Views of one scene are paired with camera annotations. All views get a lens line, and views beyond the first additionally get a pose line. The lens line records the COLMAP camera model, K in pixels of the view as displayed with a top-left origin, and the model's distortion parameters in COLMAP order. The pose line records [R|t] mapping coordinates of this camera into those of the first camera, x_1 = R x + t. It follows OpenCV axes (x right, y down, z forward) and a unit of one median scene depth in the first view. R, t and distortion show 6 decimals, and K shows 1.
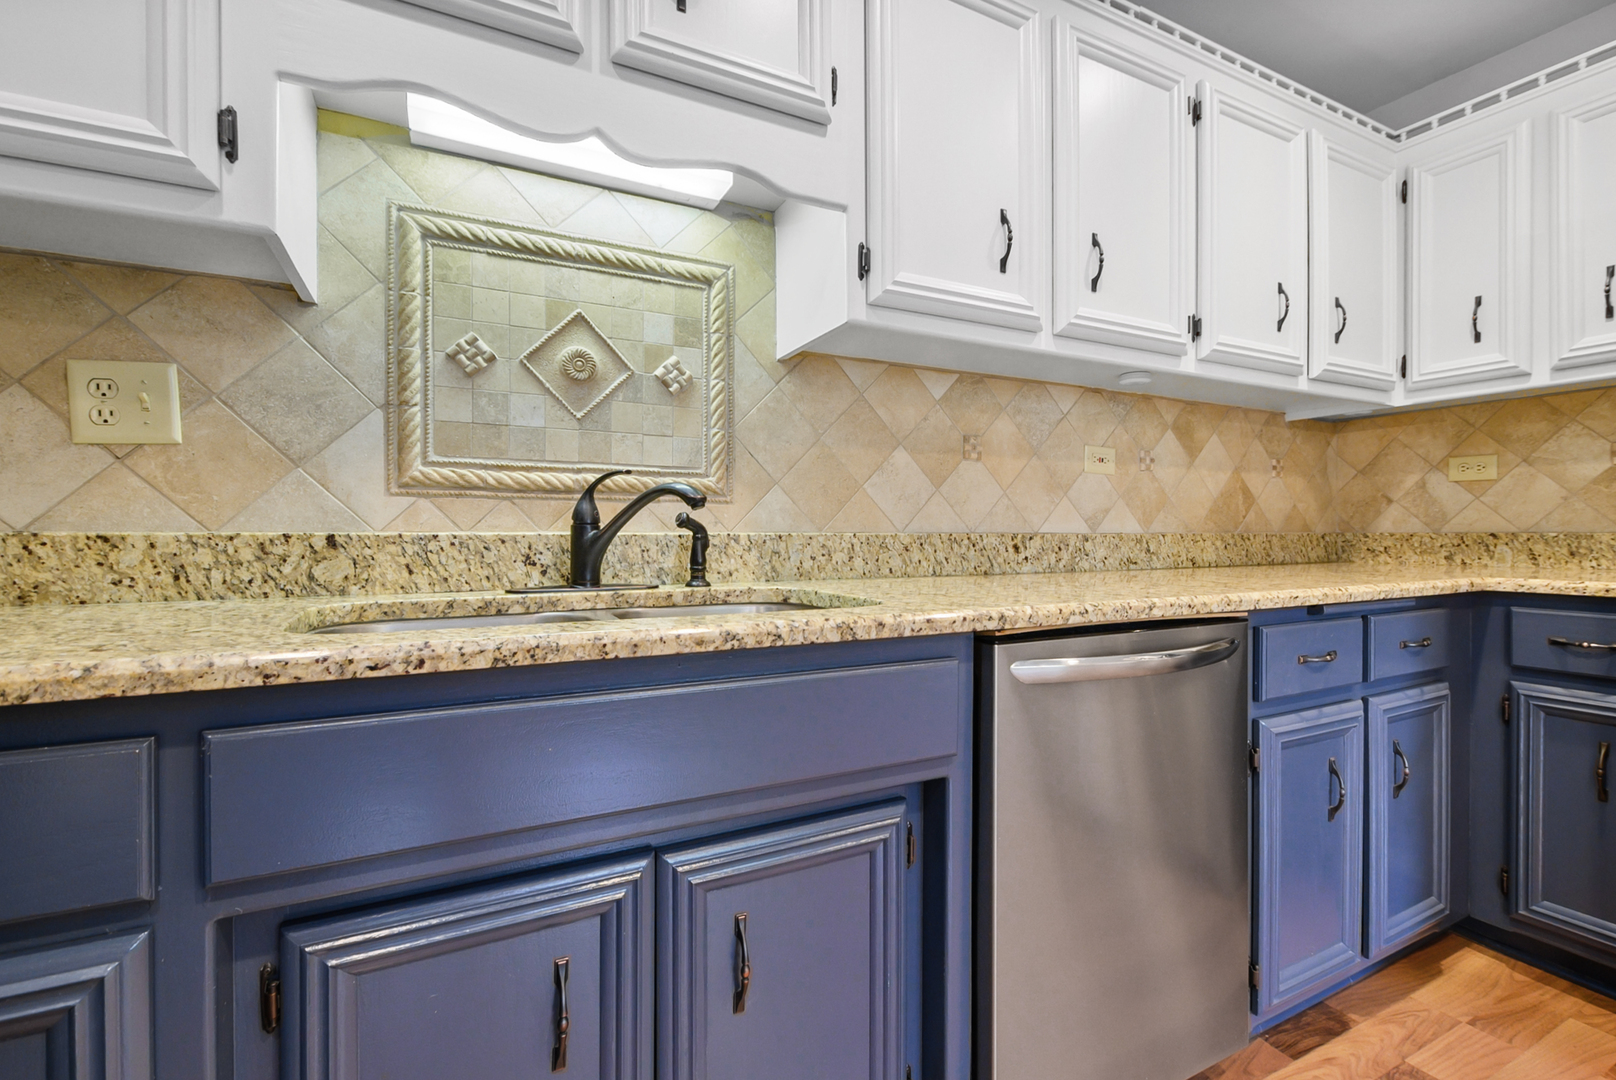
lens RADIAL K [[717.2, 0, 805.1], [0, 717.2, 534.9], [0, 0, 1]] dist [0.009053, -0.001938]
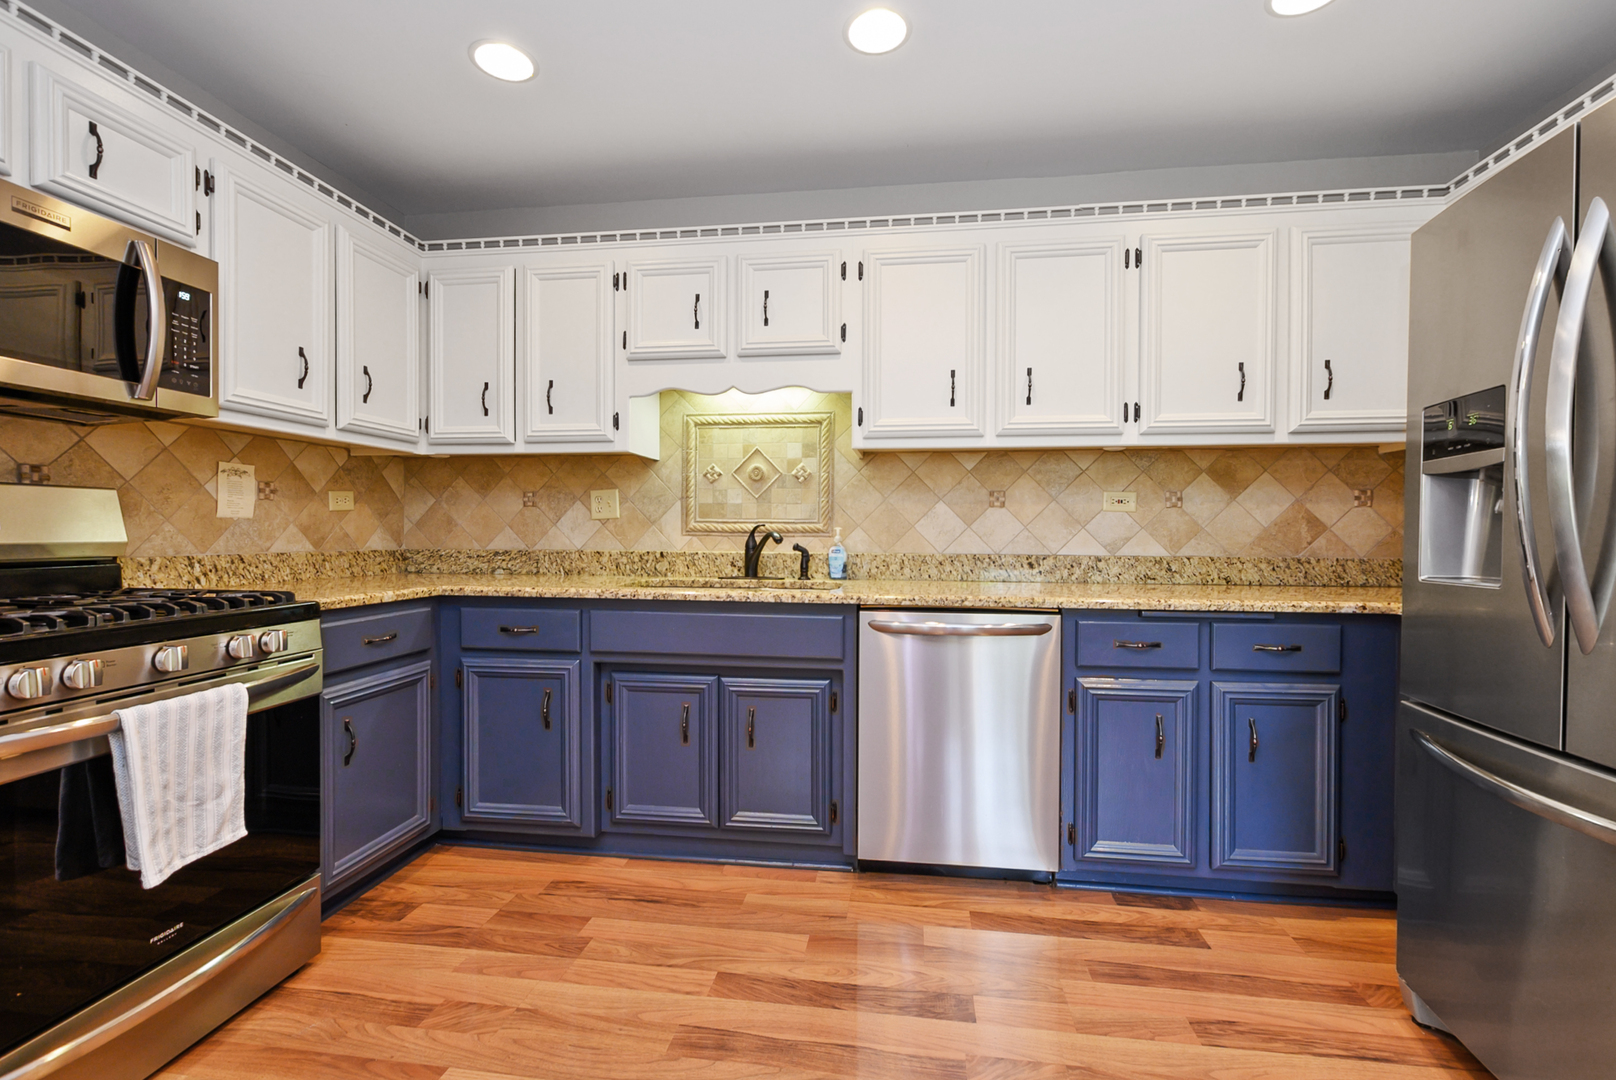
lens RADIAL K [[717.2, 0, 813.6], [0, 717.2, 537.4], [0, 0, 1]] dist [0.009053, -0.001938]
pose [[0.814583, 0.010056, -0.579959, 1.002815], [-0.005902, 0.999942, 0.009048, -0.062928], [0.580017, -0.003947, 0.814595, -0.600216]]
